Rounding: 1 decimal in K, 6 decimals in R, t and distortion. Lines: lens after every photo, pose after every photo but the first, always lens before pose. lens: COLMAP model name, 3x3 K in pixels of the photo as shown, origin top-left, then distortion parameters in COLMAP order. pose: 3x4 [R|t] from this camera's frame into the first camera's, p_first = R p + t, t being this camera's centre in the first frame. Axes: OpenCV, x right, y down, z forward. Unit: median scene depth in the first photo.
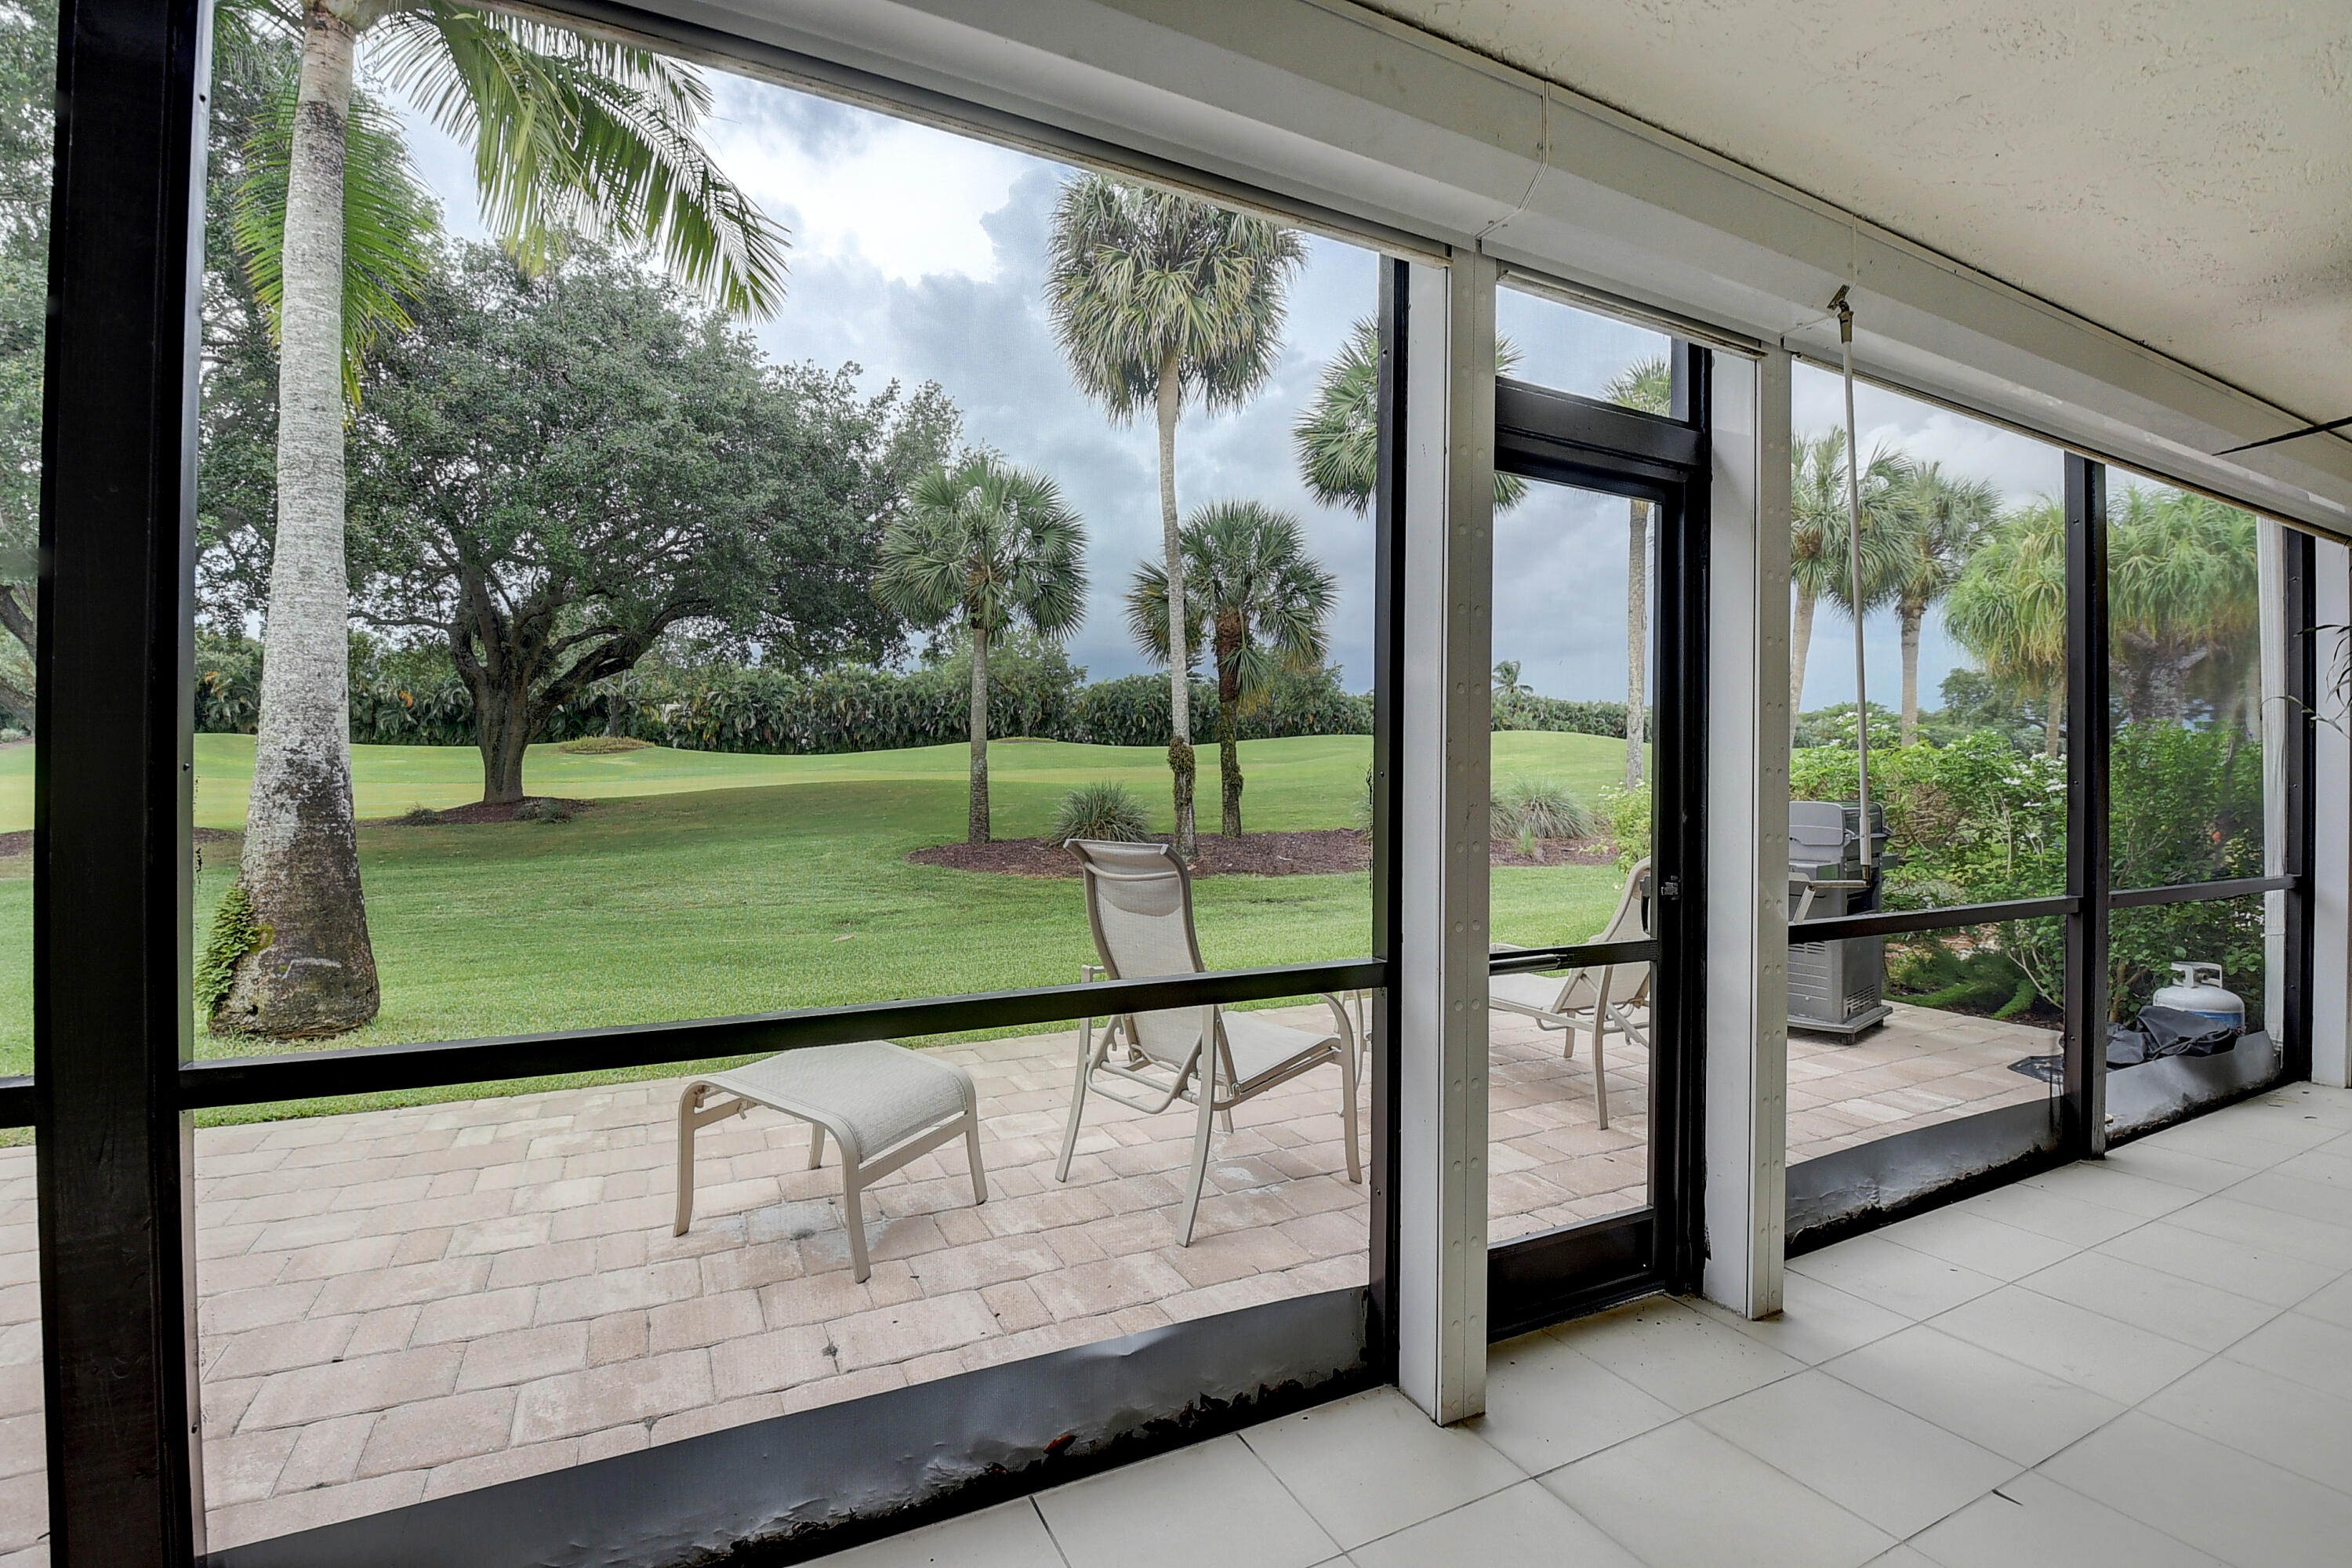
lens RADIAL K [[1010.8, 0, 1169.2], [0, 1010.8, 773.6], [0, 0, 1]] dist [-0.026168, -0.007289]
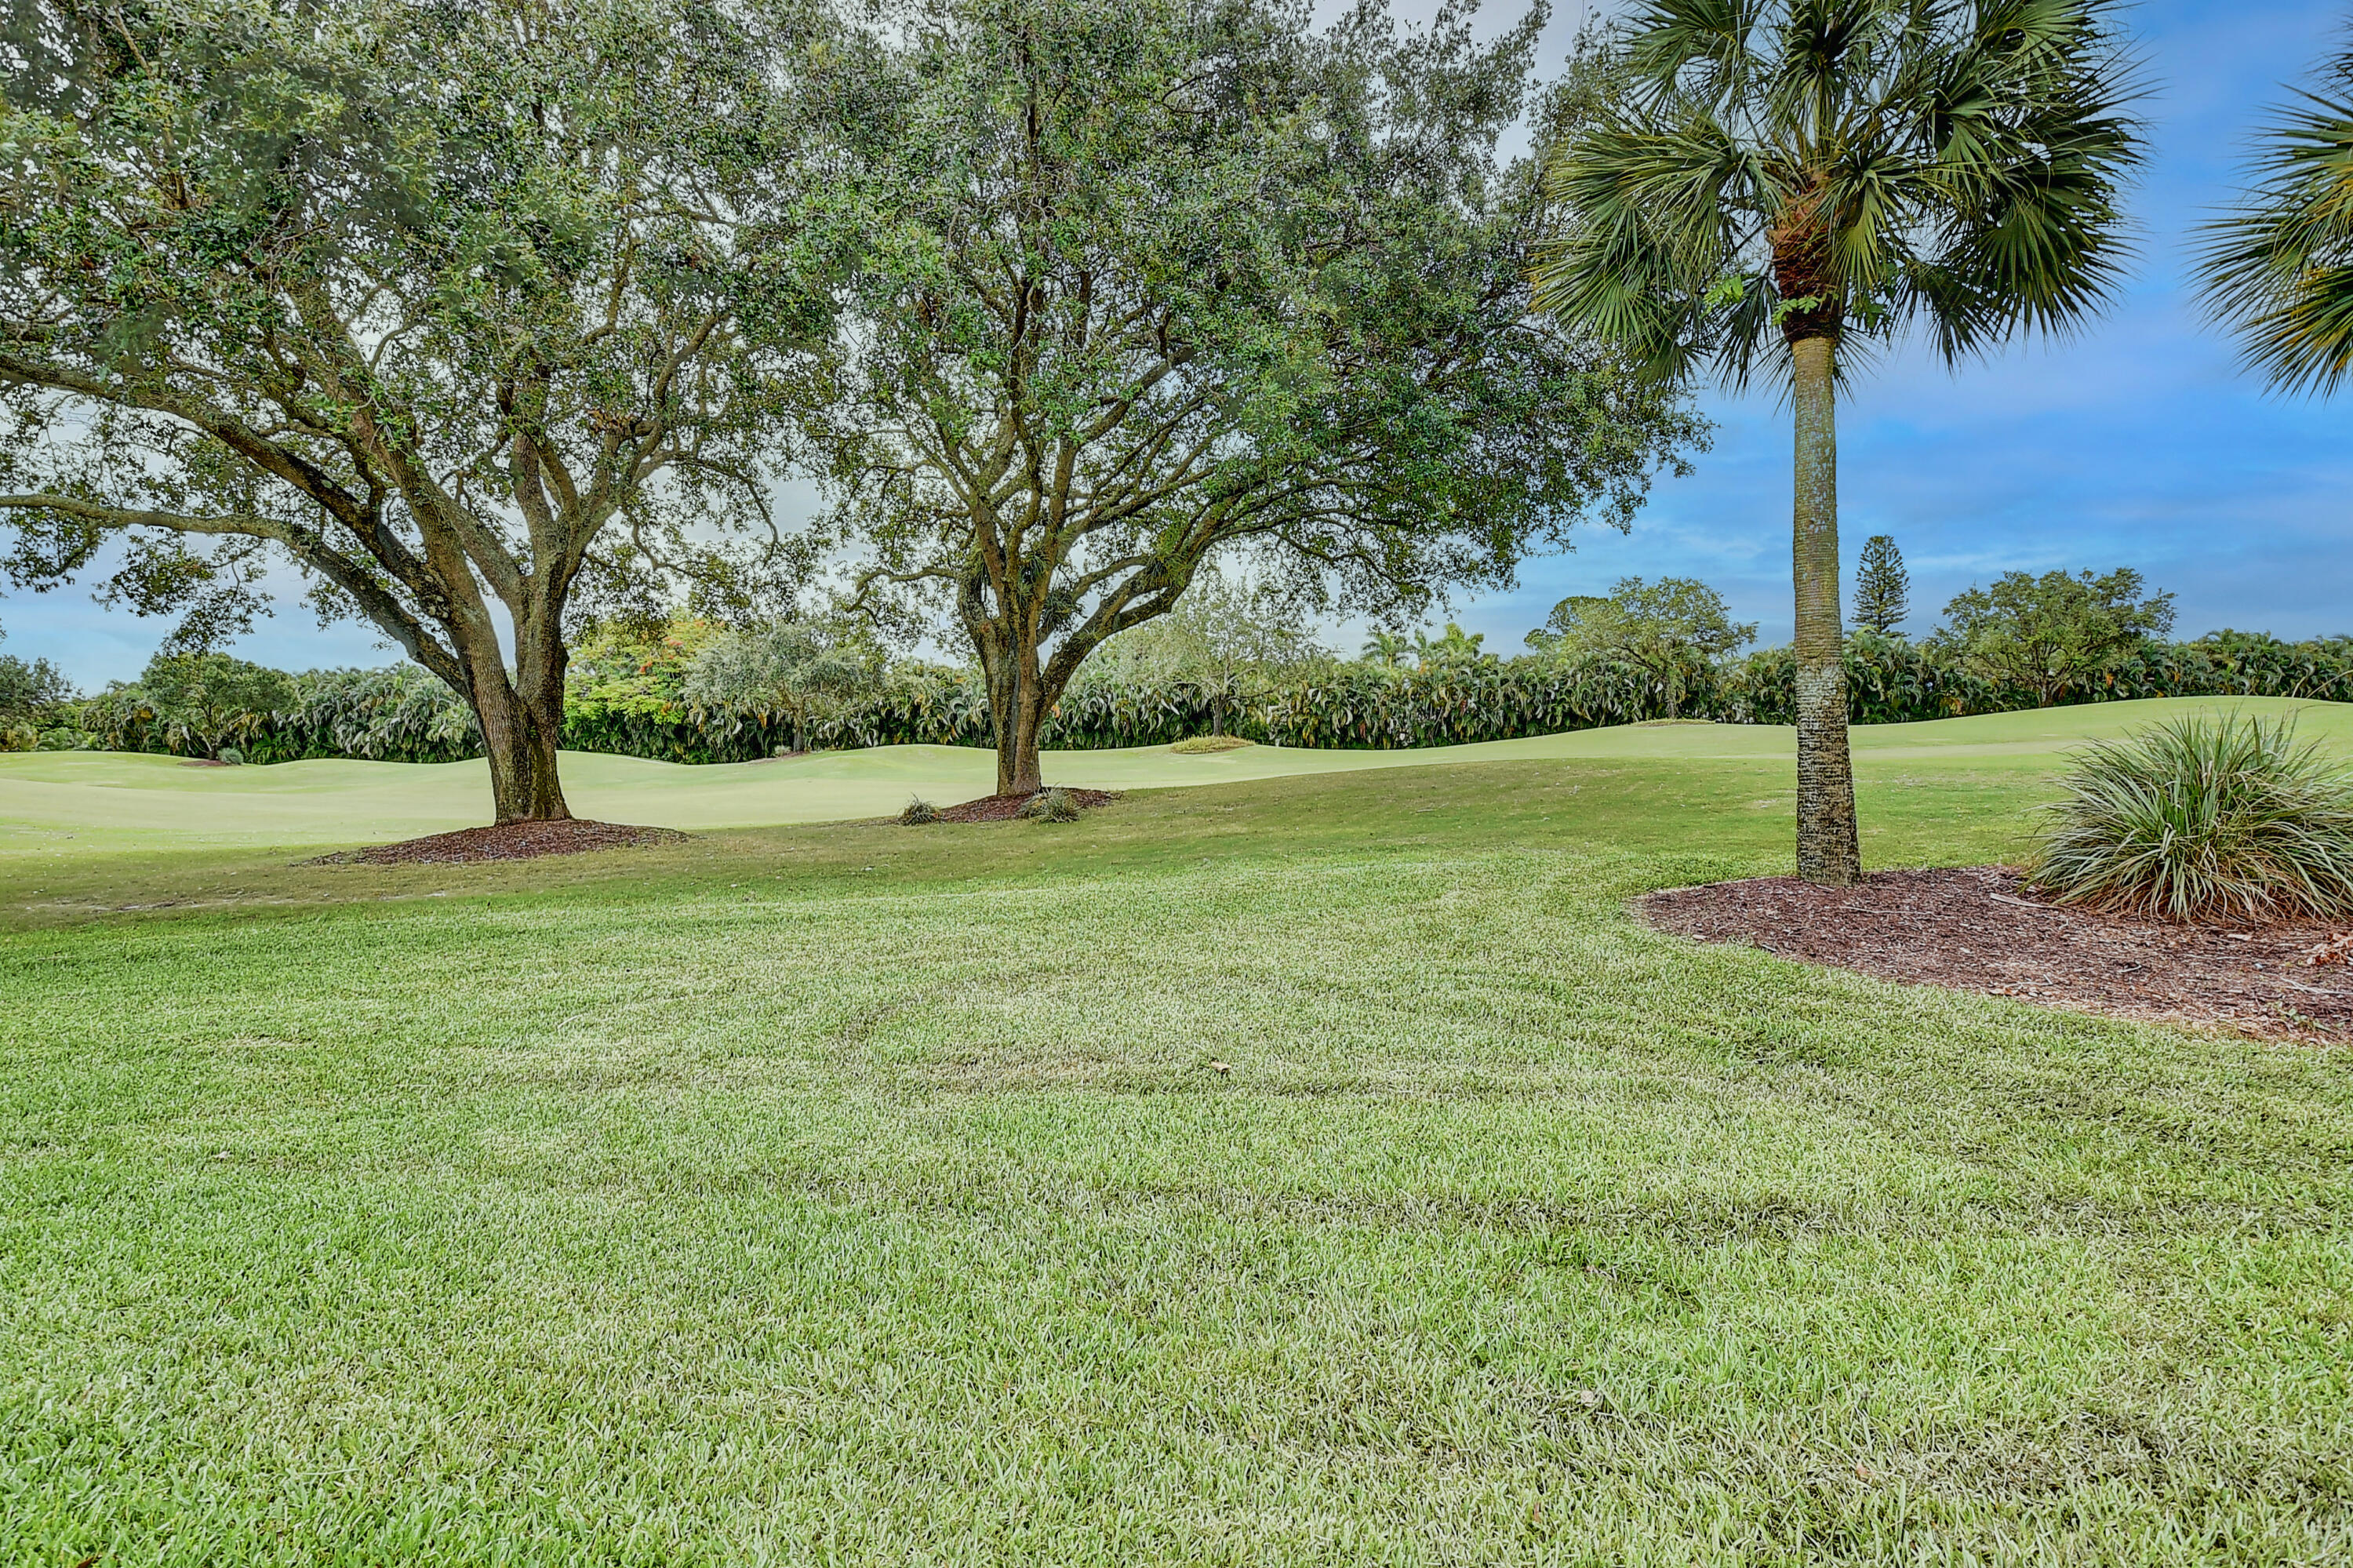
lens RADIAL K [[1011.3, 0, 1174.9], [0, 1011.3, 766.6], [0, 0, 1]] dist [-0.026168, -0.007289]
pose [[0.841528, -0.020457, -0.539826, -0.041216], [0.016028, 0.999788, -0.012900, 0.005409], [0.539975, 0.002203, 0.841678, 0.115502]]
